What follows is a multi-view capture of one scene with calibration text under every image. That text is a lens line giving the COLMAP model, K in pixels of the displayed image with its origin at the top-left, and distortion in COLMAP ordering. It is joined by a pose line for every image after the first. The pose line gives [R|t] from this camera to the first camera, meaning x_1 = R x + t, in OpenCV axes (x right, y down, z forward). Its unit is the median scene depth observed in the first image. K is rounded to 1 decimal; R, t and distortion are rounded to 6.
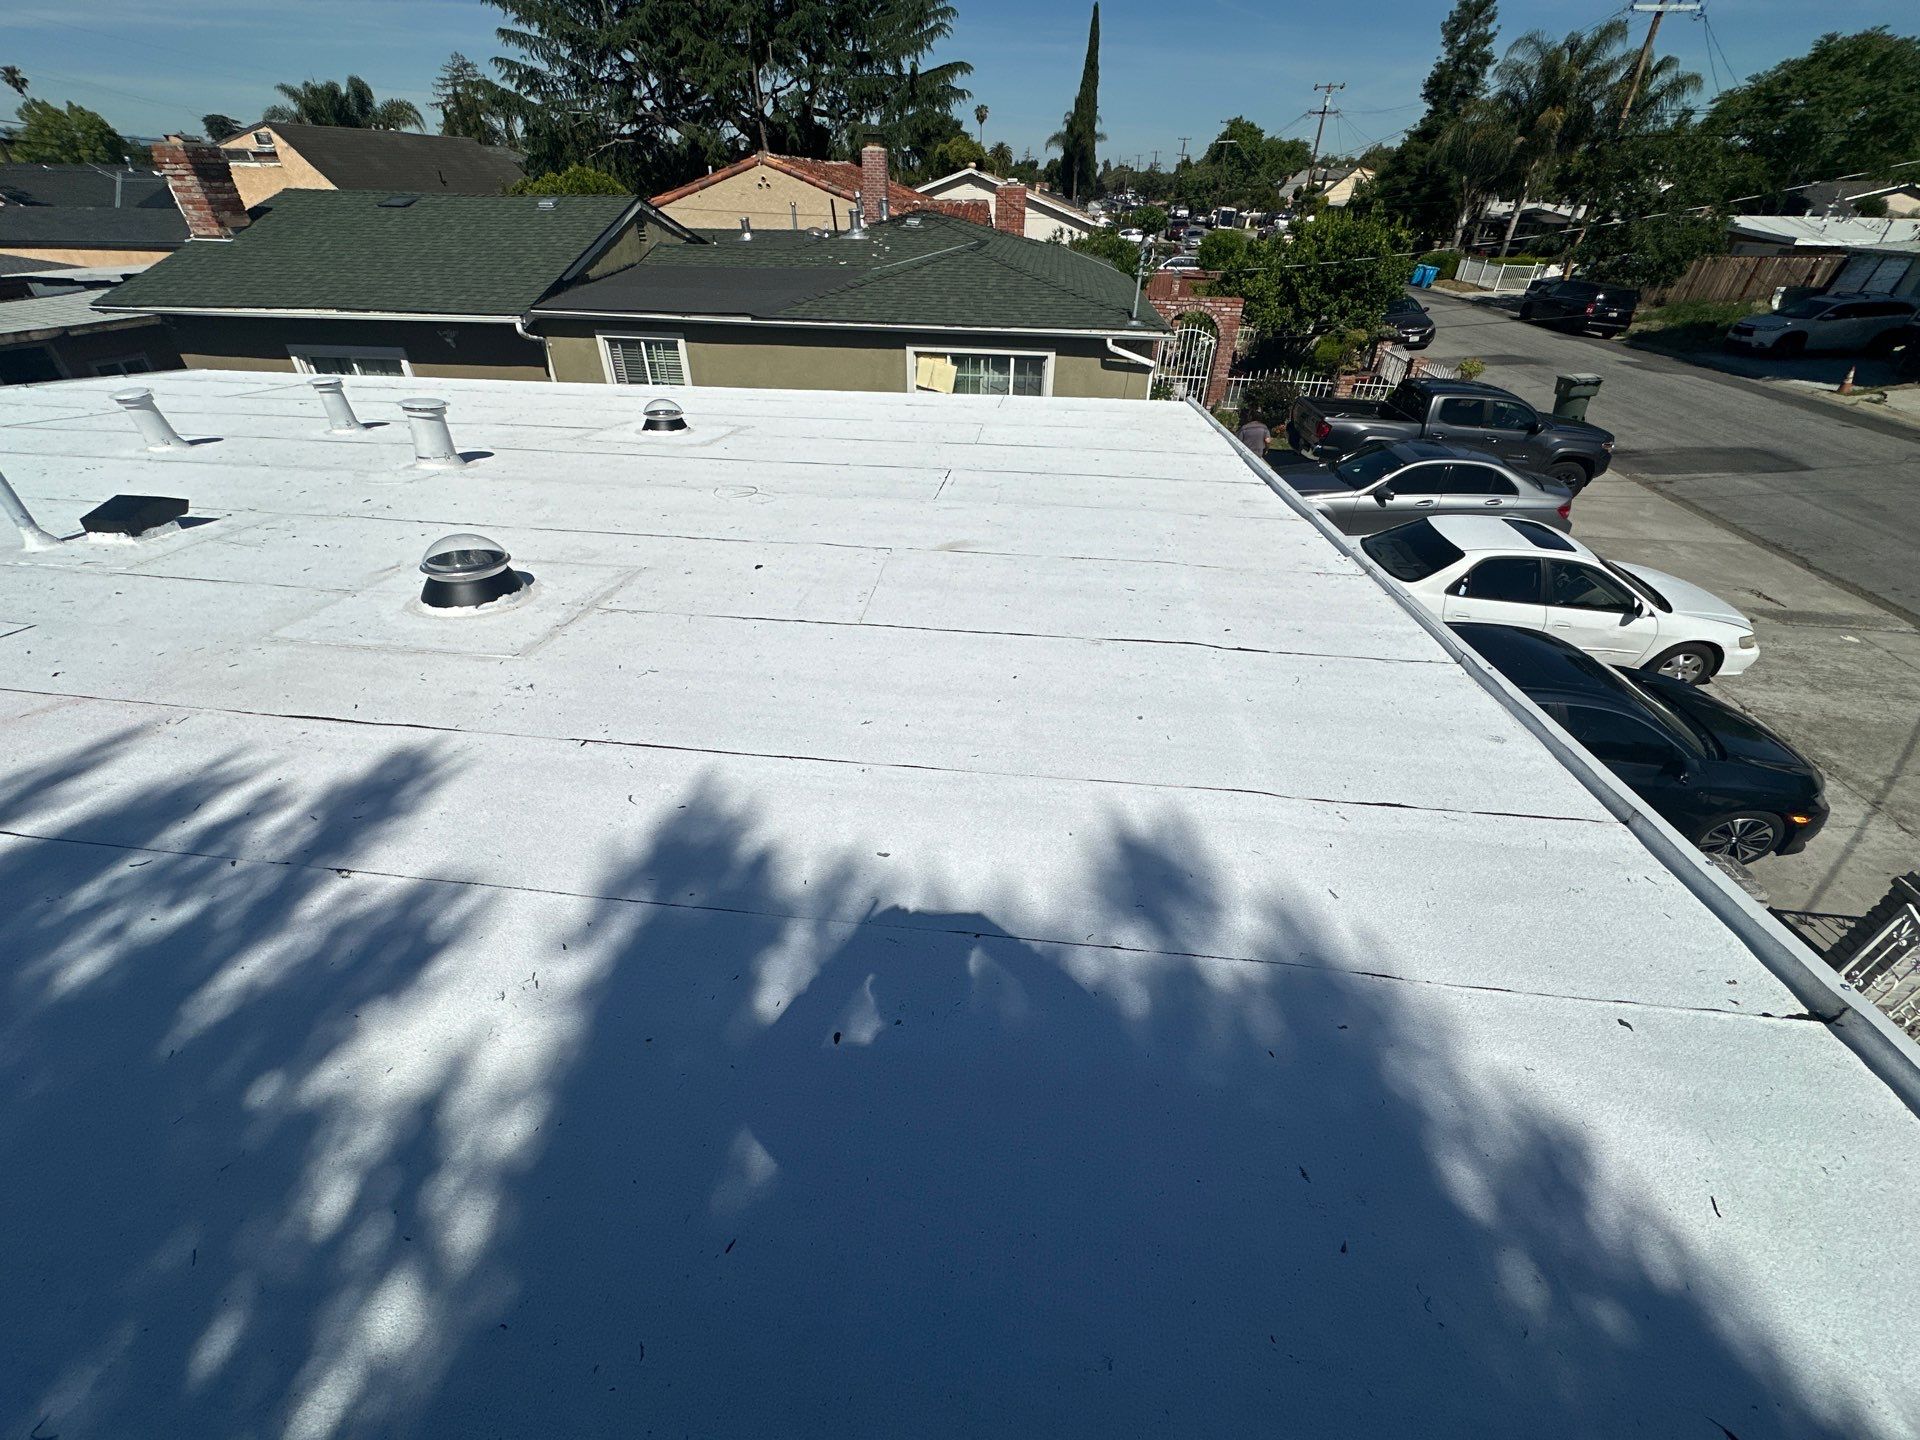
lens RADIAL K [[765.0, 0, 958.6], [0, 765.0, 719.1], [0, 0, 1]] dist [-0.002854, 0.000507]
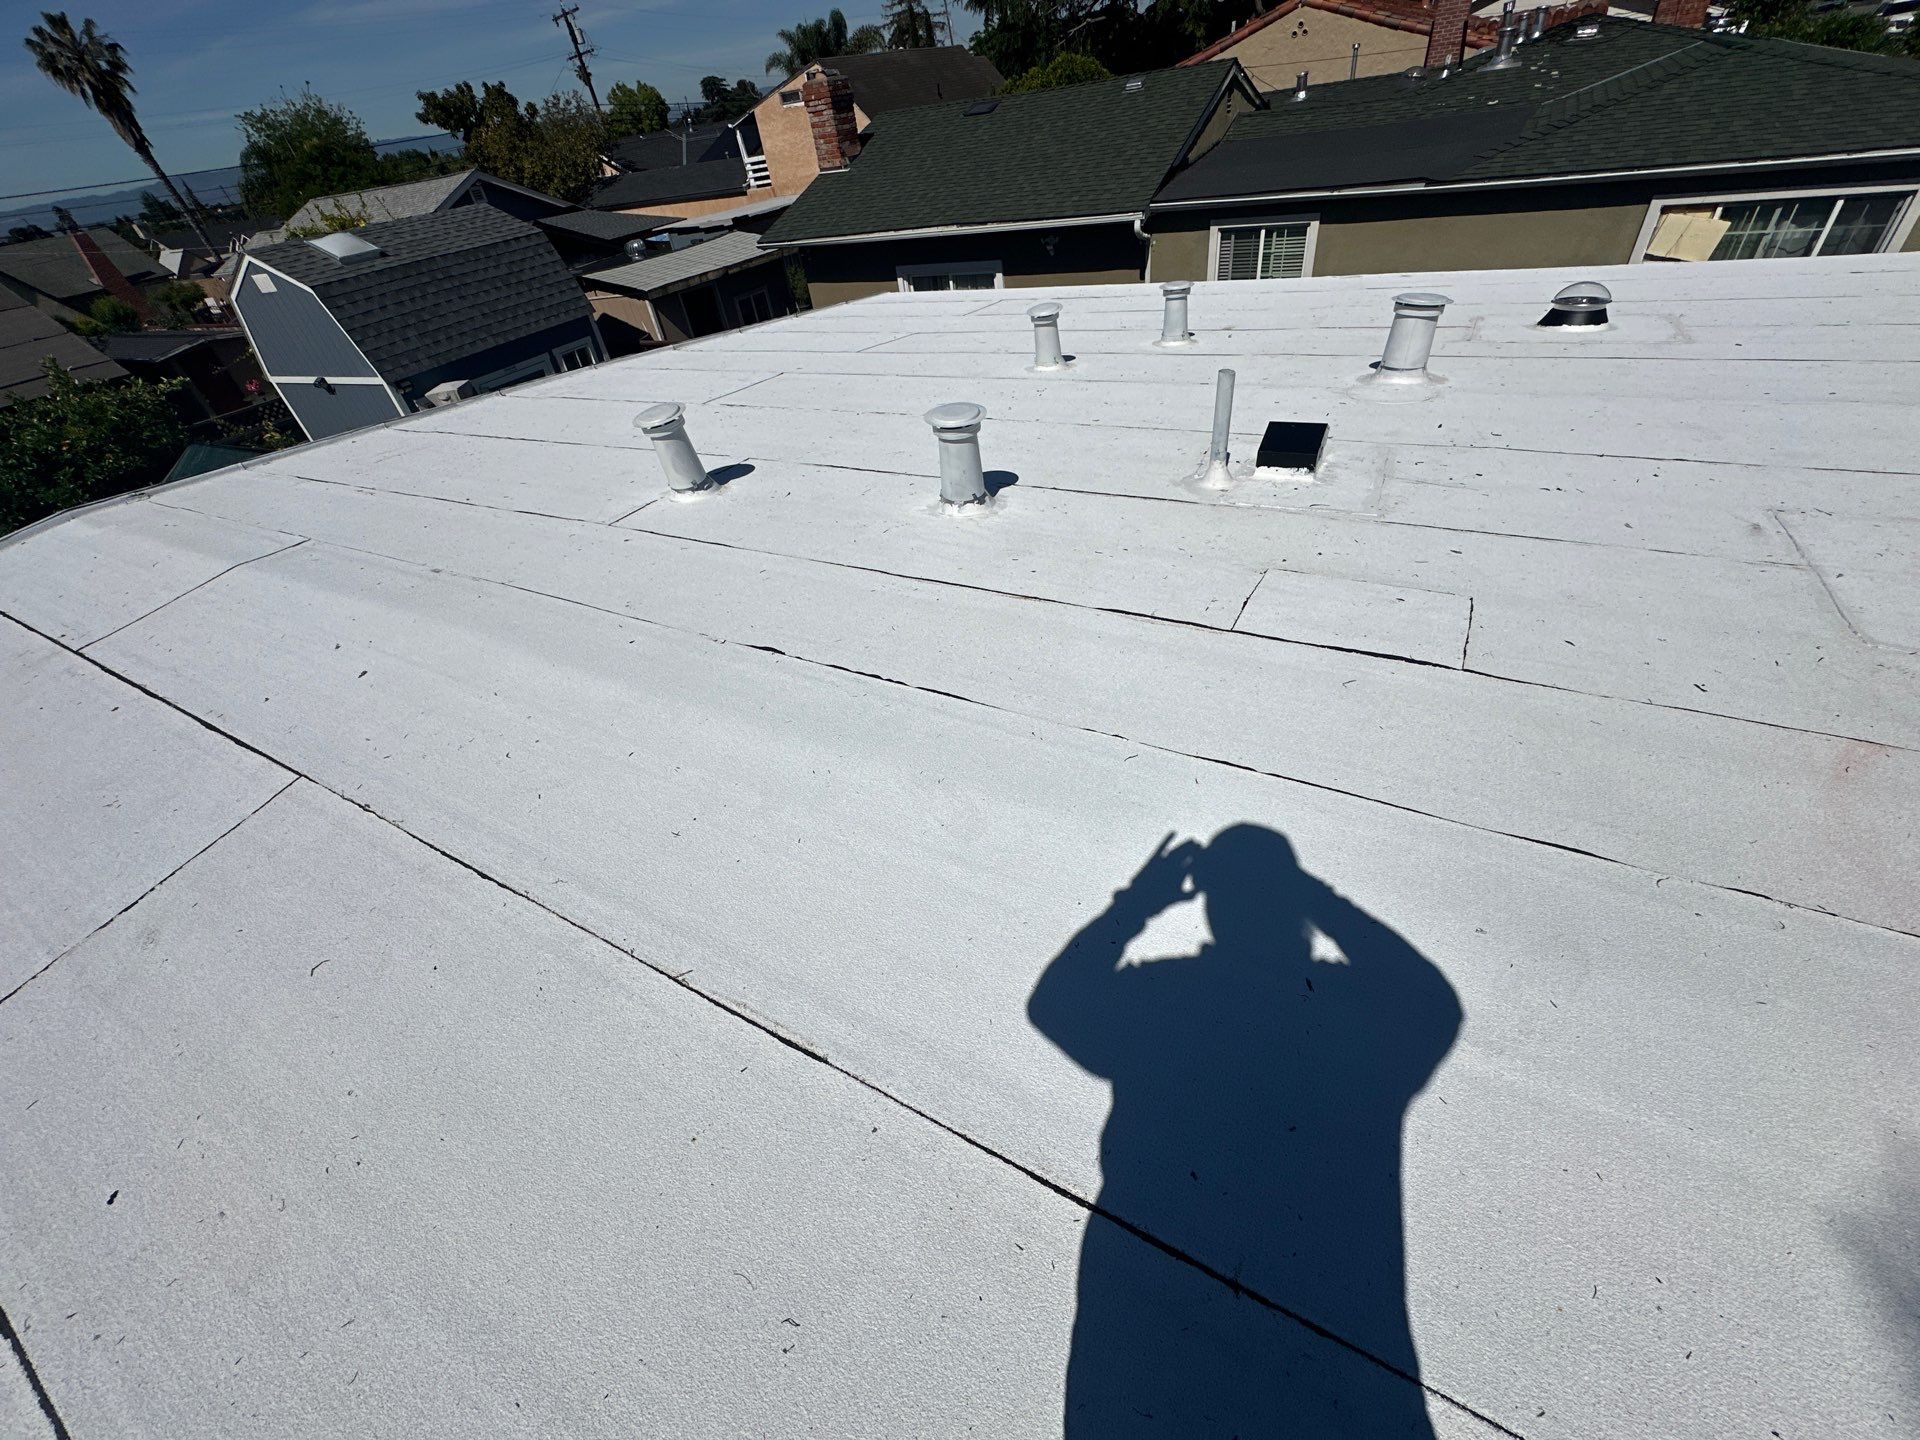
lens RADIAL K [[765.0, 0, 958.6], [0, 765.0, 719.1], [0, 0, 1]] dist [-0.002854, 0.000507]
pose [[0.912241, 0.143901, -0.383548, -0.176268], [-0.103097, 0.986784, 0.125016, -0.005394], [0.396469, -0.074502, 0.915020, 0.006292]]
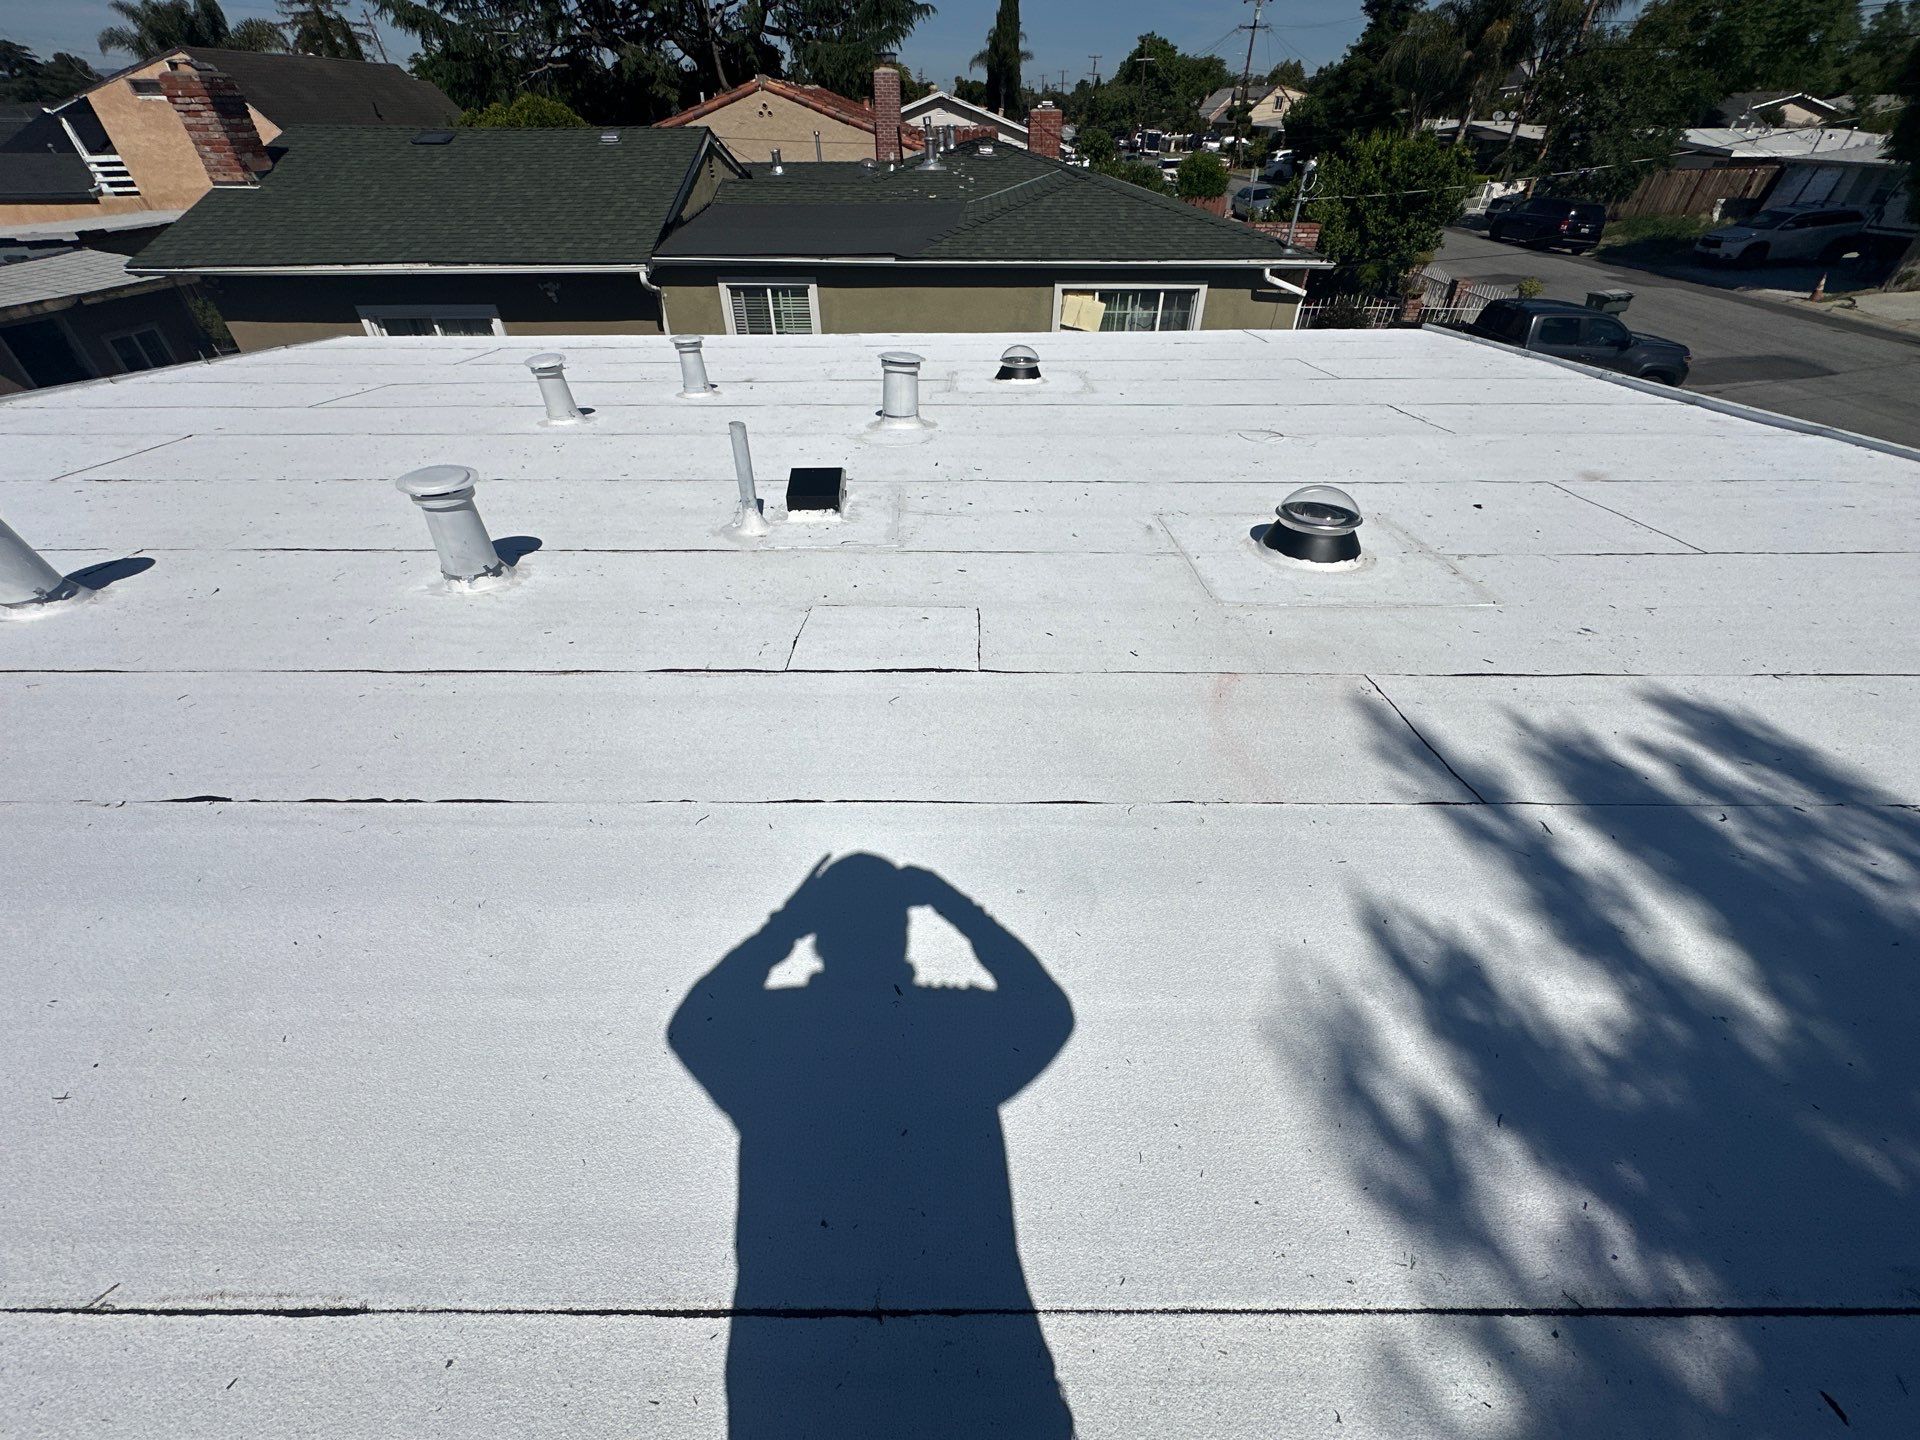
lens RADIAL K [[765.0, 0, 958.6], [0, 765.0, 719.1], [0, 0, 1]] dist [-0.002854, 0.000507]
pose [[0.993177, -0.082144, 0.082770, -0.169563], [0.076742, 0.994833, 0.066472, -0.006584], [-0.087803, -0.059666, 0.994349, 0.007799]]
